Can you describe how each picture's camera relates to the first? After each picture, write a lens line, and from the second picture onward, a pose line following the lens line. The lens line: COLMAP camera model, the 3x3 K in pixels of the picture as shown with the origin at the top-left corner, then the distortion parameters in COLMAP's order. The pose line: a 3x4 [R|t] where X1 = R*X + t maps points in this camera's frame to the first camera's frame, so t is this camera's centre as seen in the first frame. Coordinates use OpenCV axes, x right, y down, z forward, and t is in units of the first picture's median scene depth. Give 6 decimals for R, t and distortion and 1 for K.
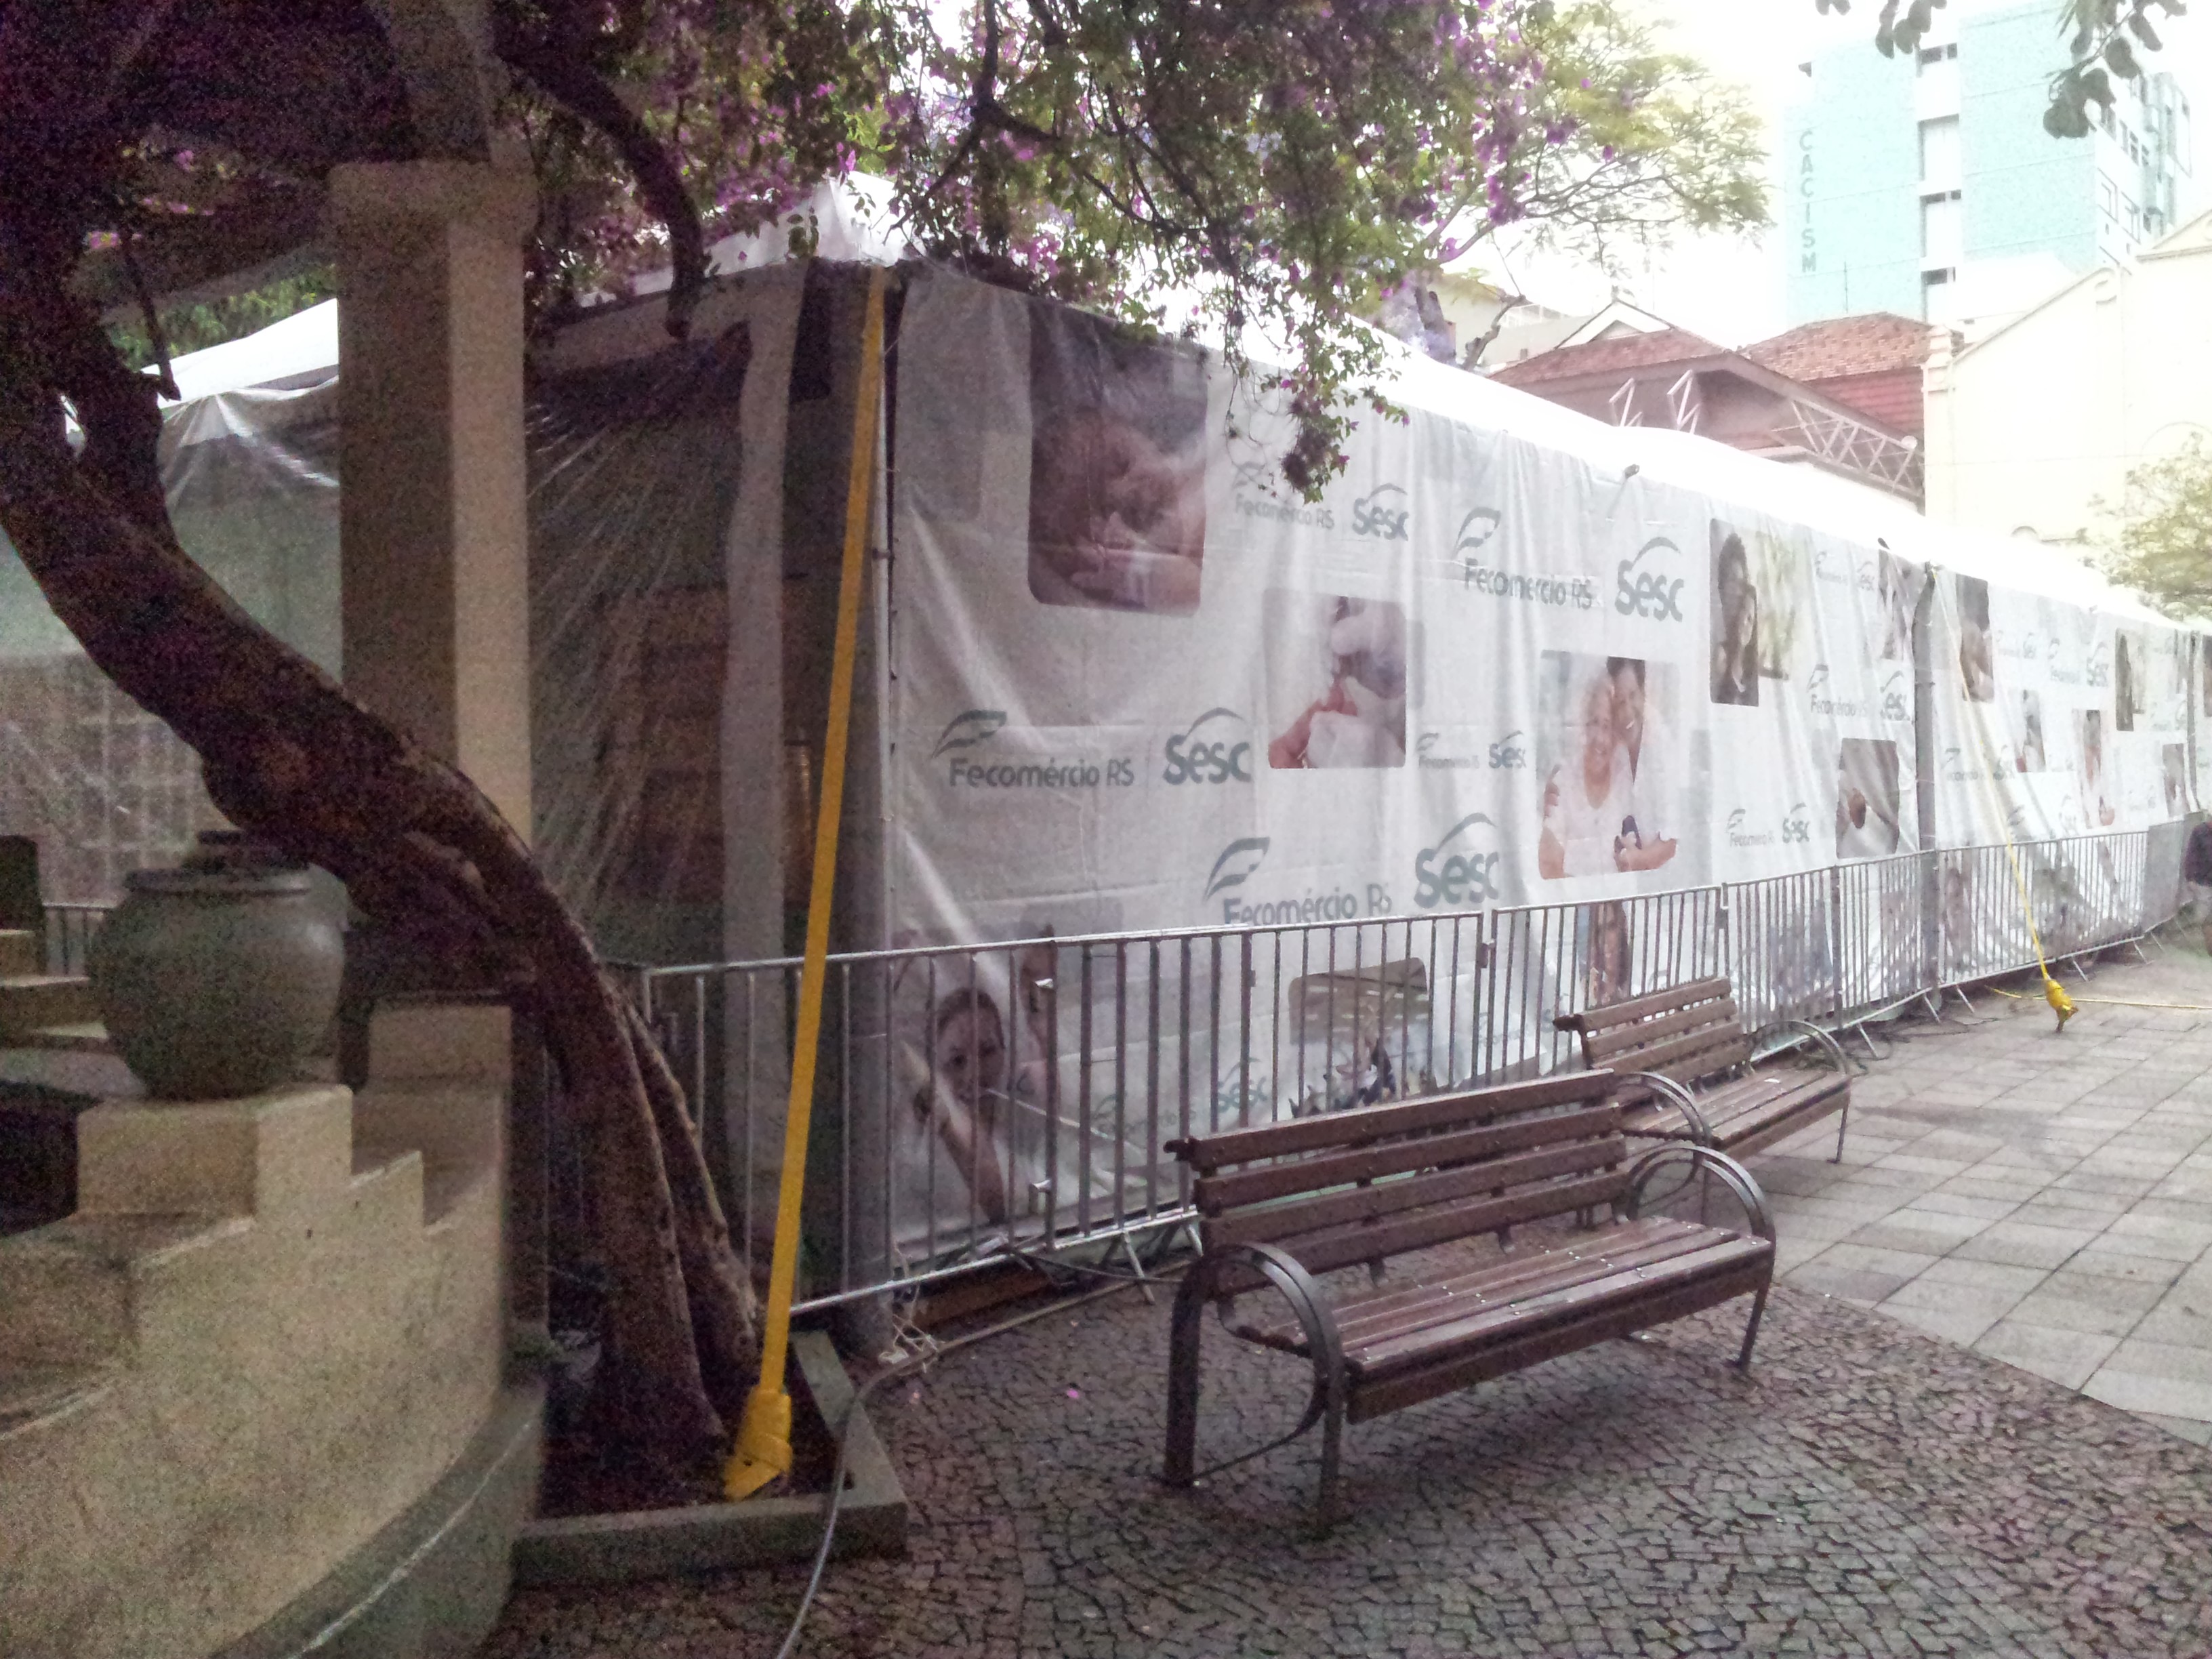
lens RADIAL K [[2016.7, 0, 1111.5], [0, 2016.7, 822.0], [0, 0, 1]] dist [0.043405, -0.142966]
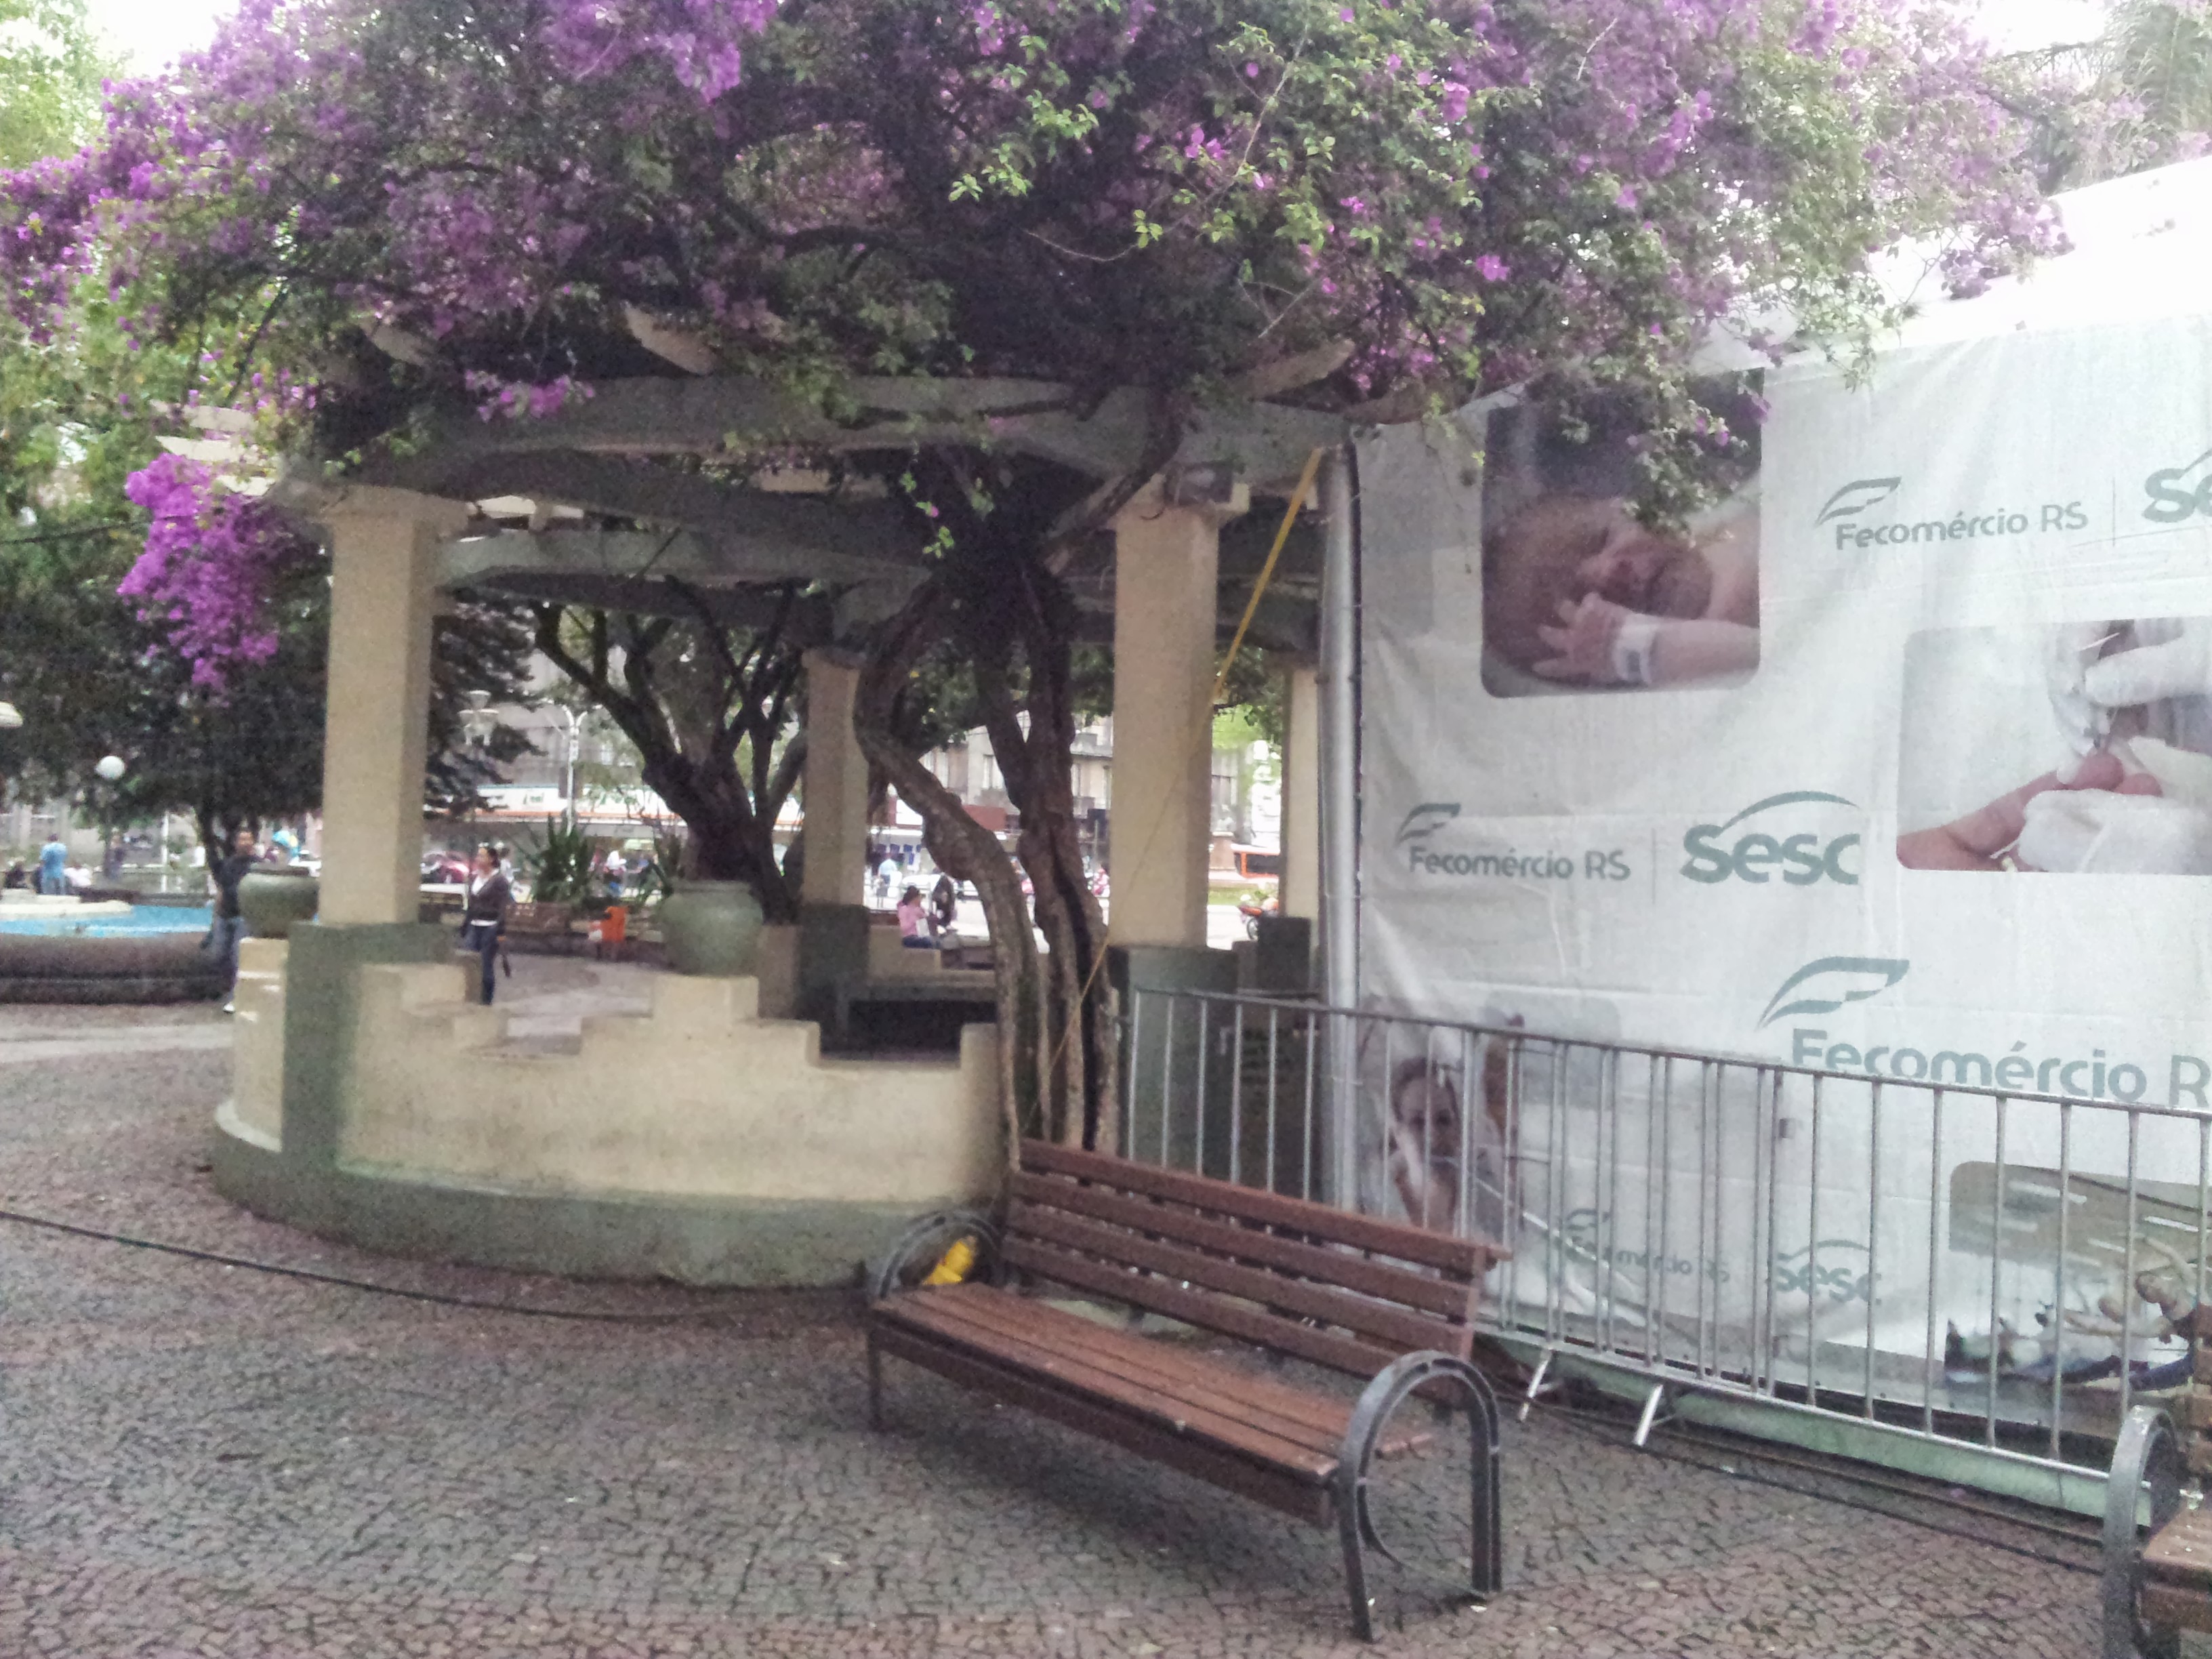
lens RADIAL K [[2016.7, 0, 1101.9], [0, 2016.7, 807.5], [0, 0, 1]] dist [0.043405, -0.142966]
pose [[-0.078517, -0.034492, -0.996316, 0.815066], [-0.061996, 0.997636, -0.029652, -0.007663], [0.994983, 0.059439, -0.080469, 0.718166]]
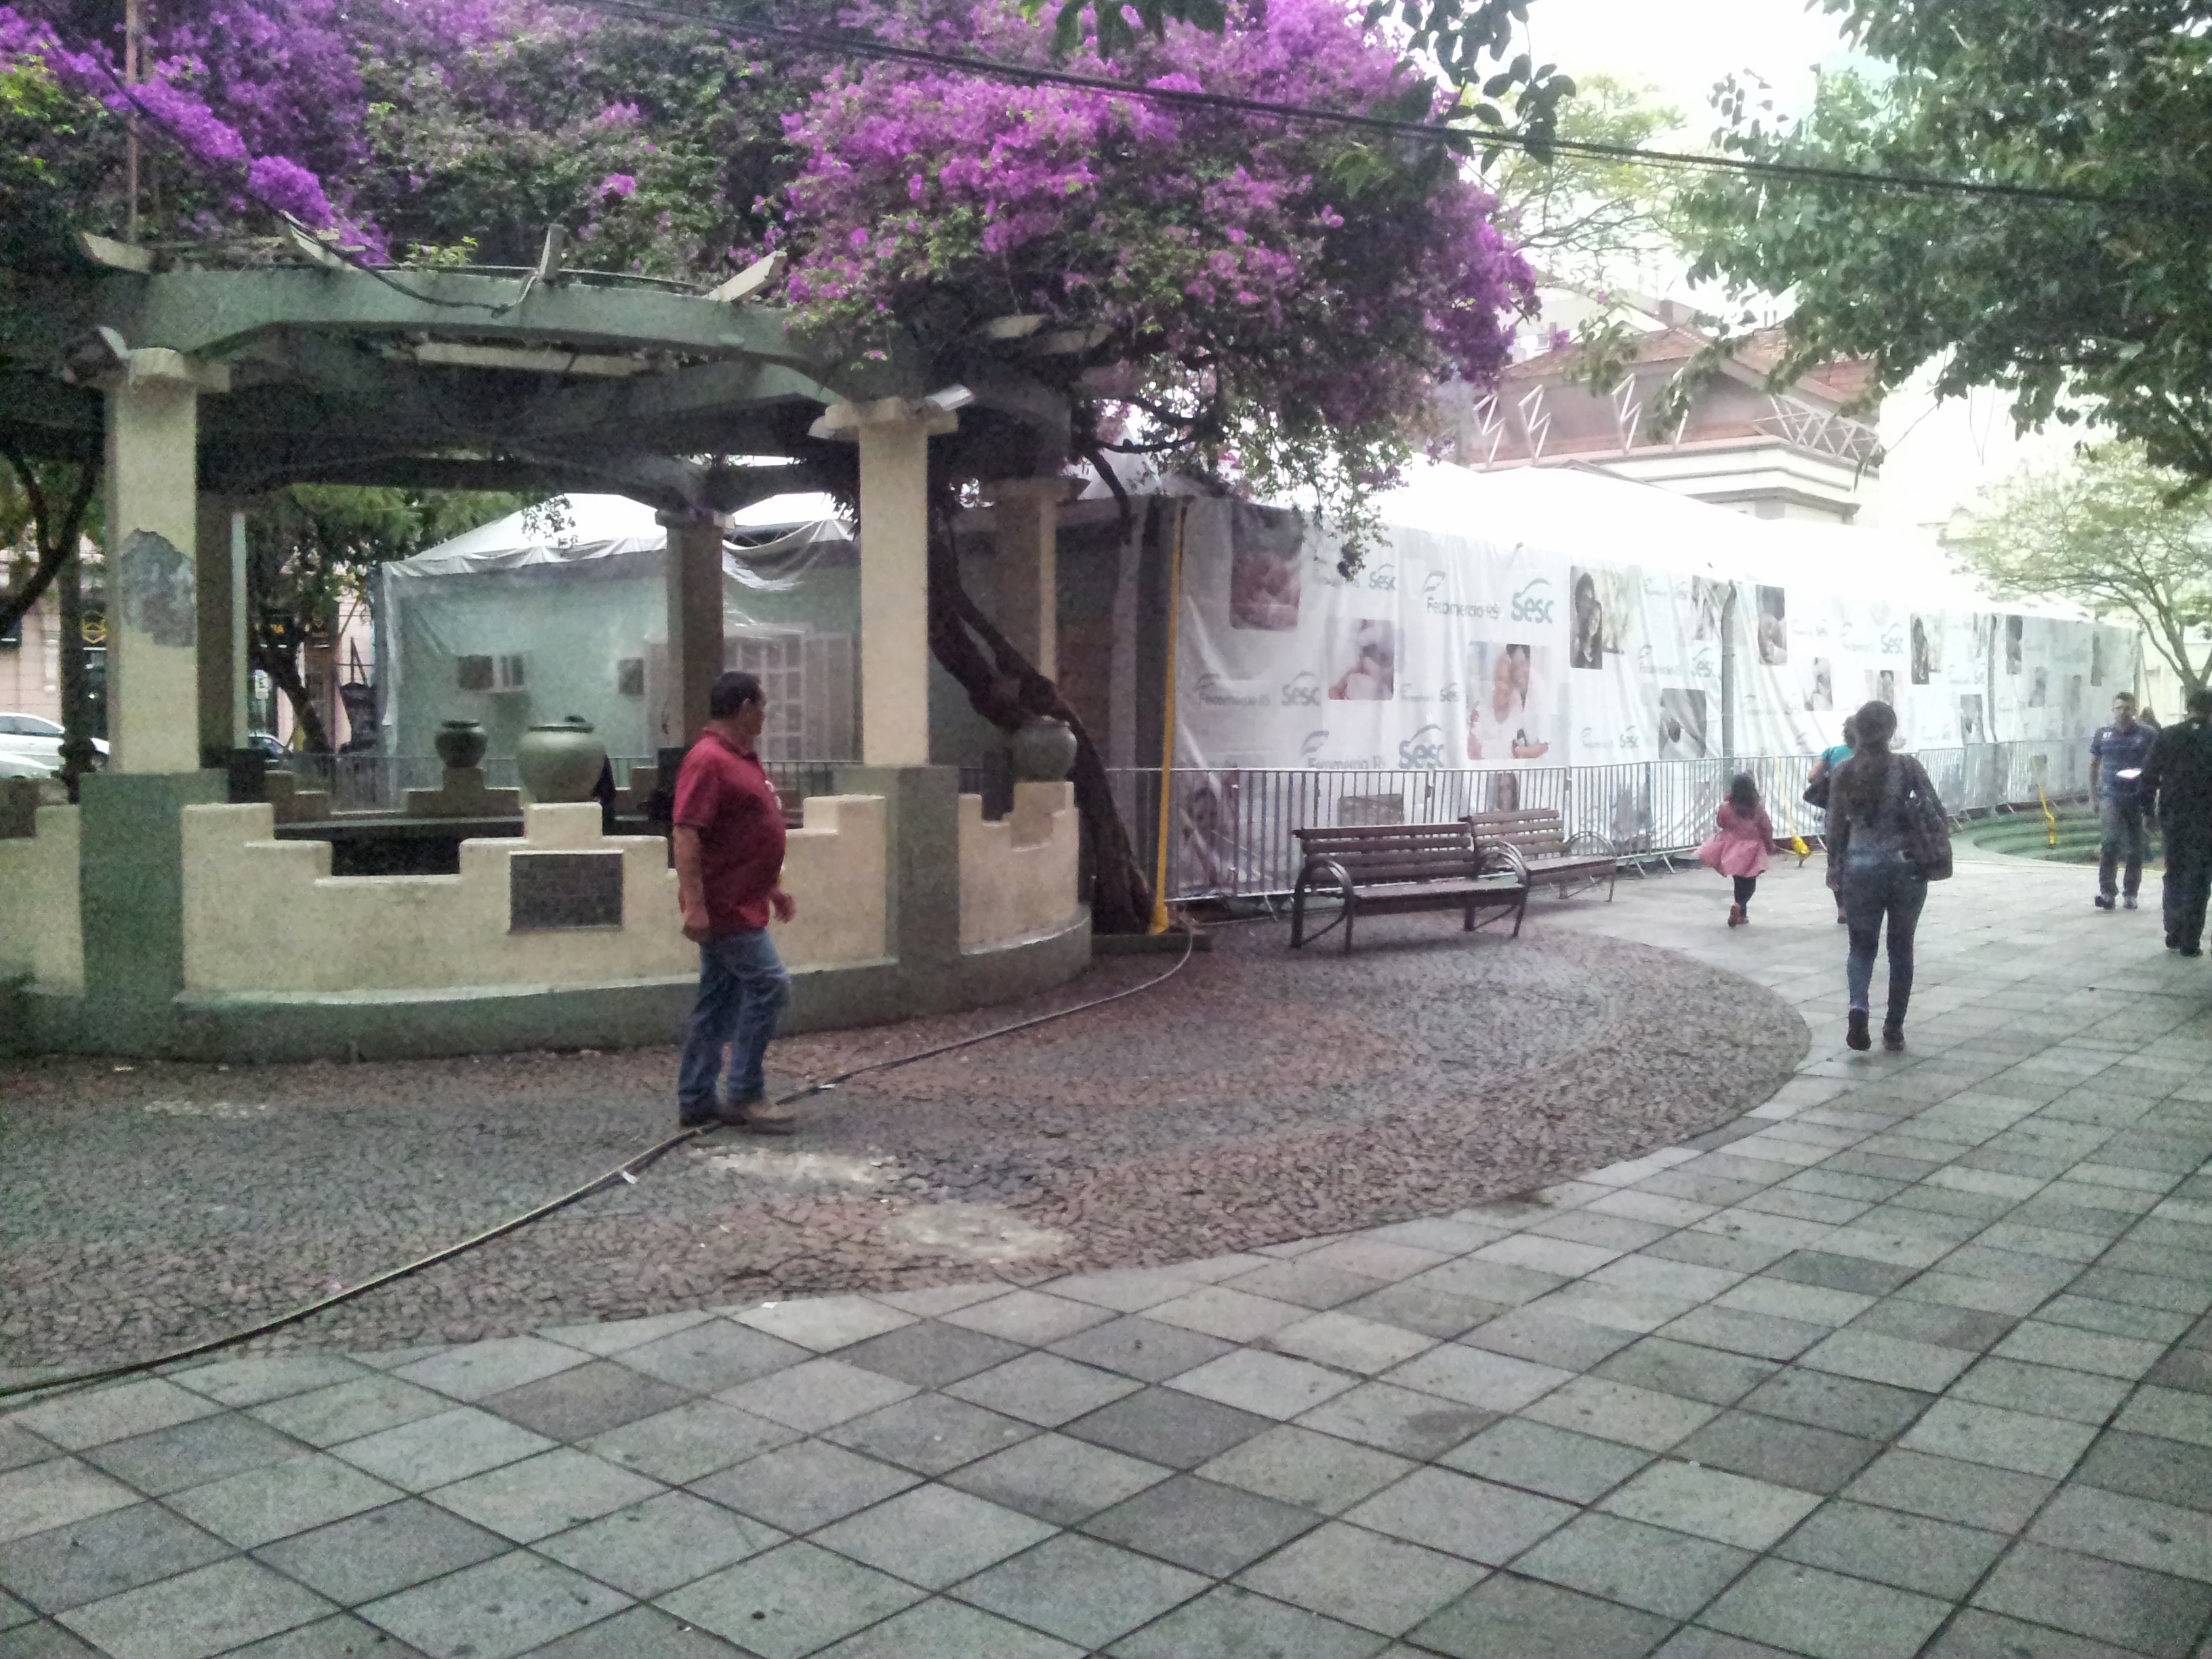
lens RADIAL K [[2016.7, 0, 1101.8], [0, 2016.7, 818.5], [0, 0, 1]] dist [0.043405, -0.142966]
pose [[0.999664, 0.011533, -0.023198, -0.108338], [-0.010894, 0.999562, 0.027516, 0.042059], [0.023505, -0.027254, 0.999352, -1.127856]]
